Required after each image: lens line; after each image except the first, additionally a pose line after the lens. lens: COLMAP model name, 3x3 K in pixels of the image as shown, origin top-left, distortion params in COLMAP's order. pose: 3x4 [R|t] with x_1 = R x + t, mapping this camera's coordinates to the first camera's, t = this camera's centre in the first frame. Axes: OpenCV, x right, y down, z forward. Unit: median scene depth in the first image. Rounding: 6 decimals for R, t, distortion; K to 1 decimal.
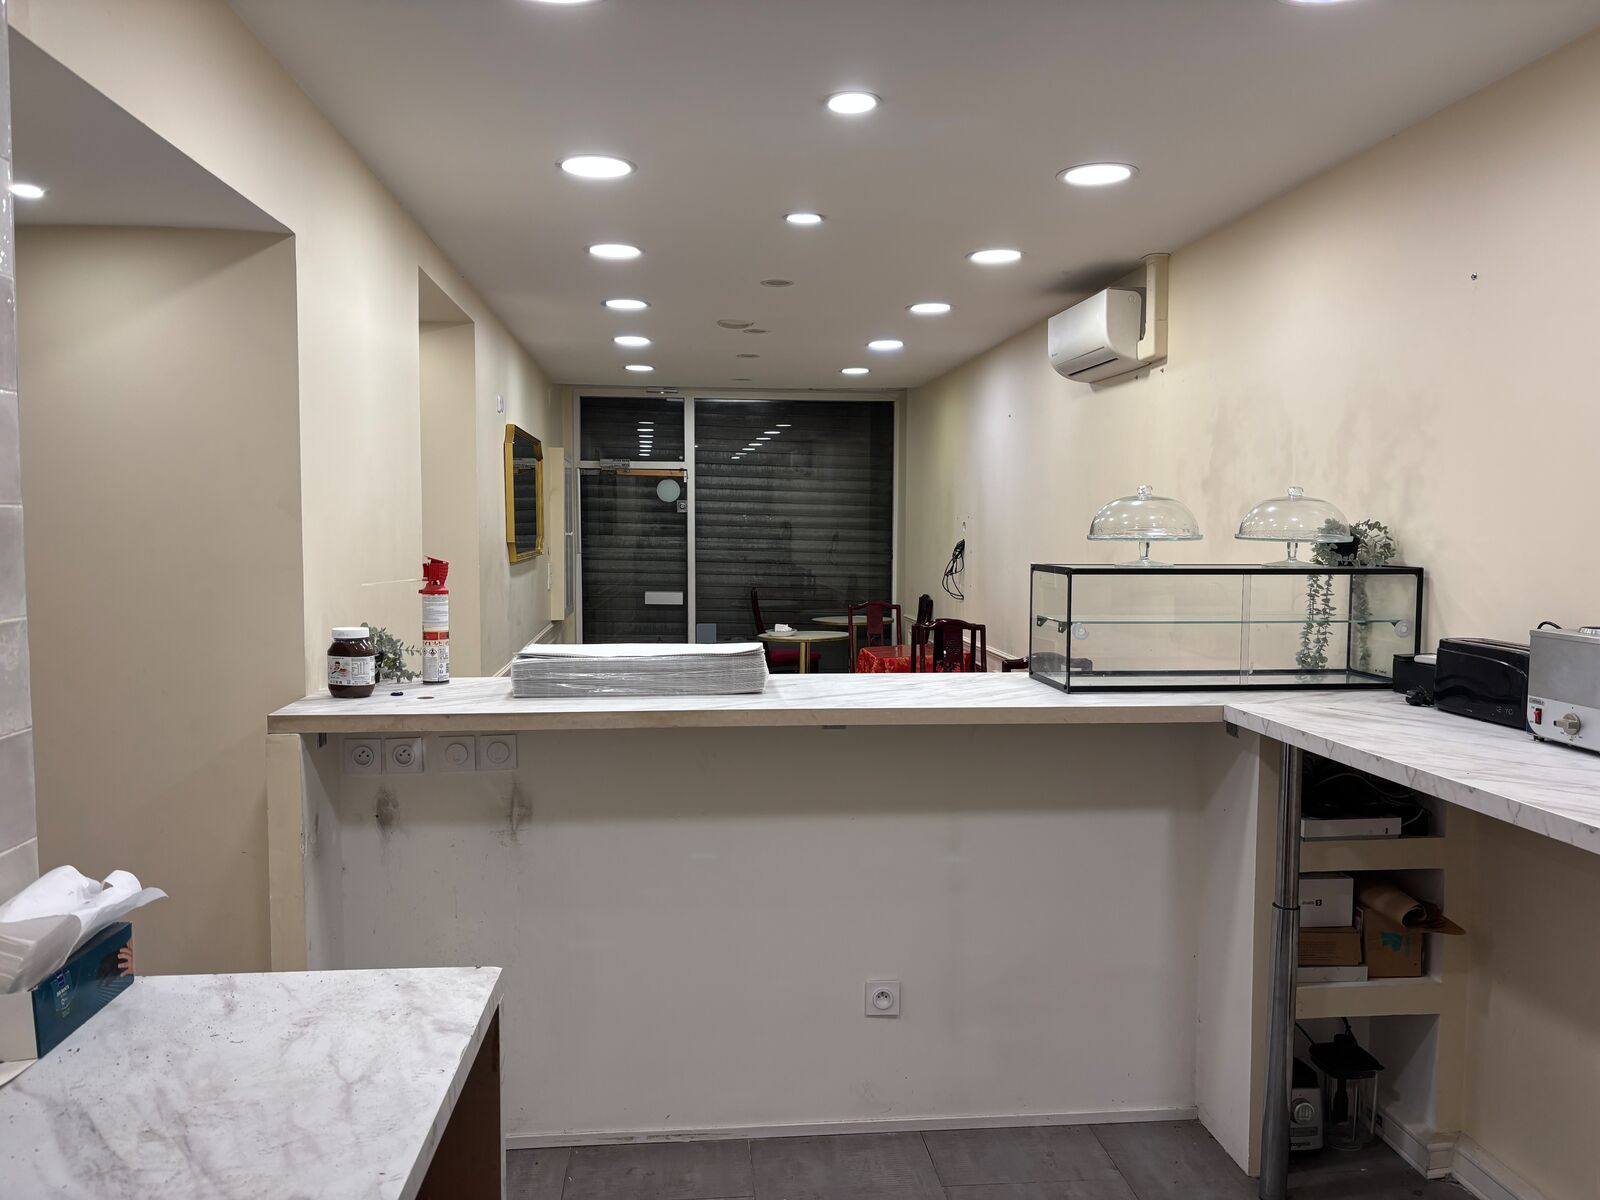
lens RADIAL K [[1212.6, 0, 800.0], [0, 1212.6, 600.0], [0, 0, 1]] dist [0.007797, -0.005869]
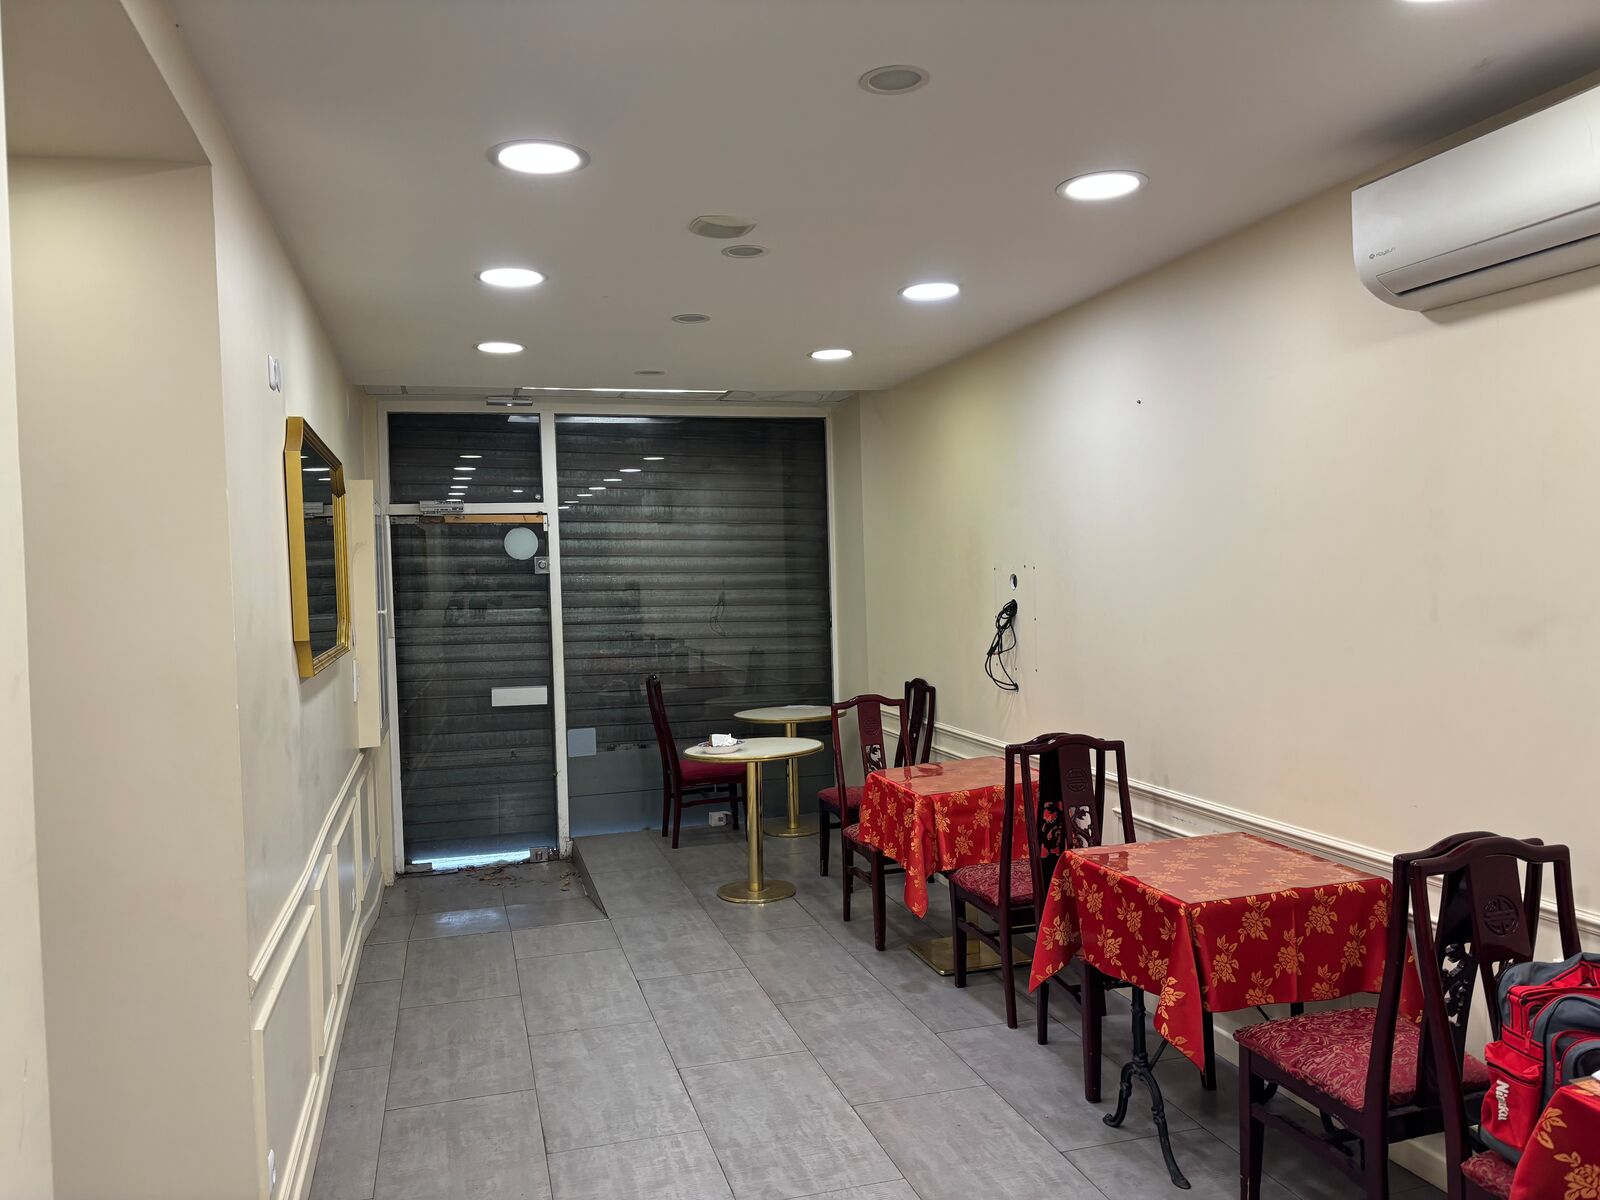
lens RADIAL K [[1174.3, 0, 802.4], [0, 1174.3, 591.7], [0, 0, 1]] dist [-0.004007, -0.003644]
pose [[0.981118, -0.034353, 0.190333, -0.078949], [0.044419, 0.997817, -0.048870, -0.021563], [-0.188239, 0.056401, 0.980502, 0.300084]]
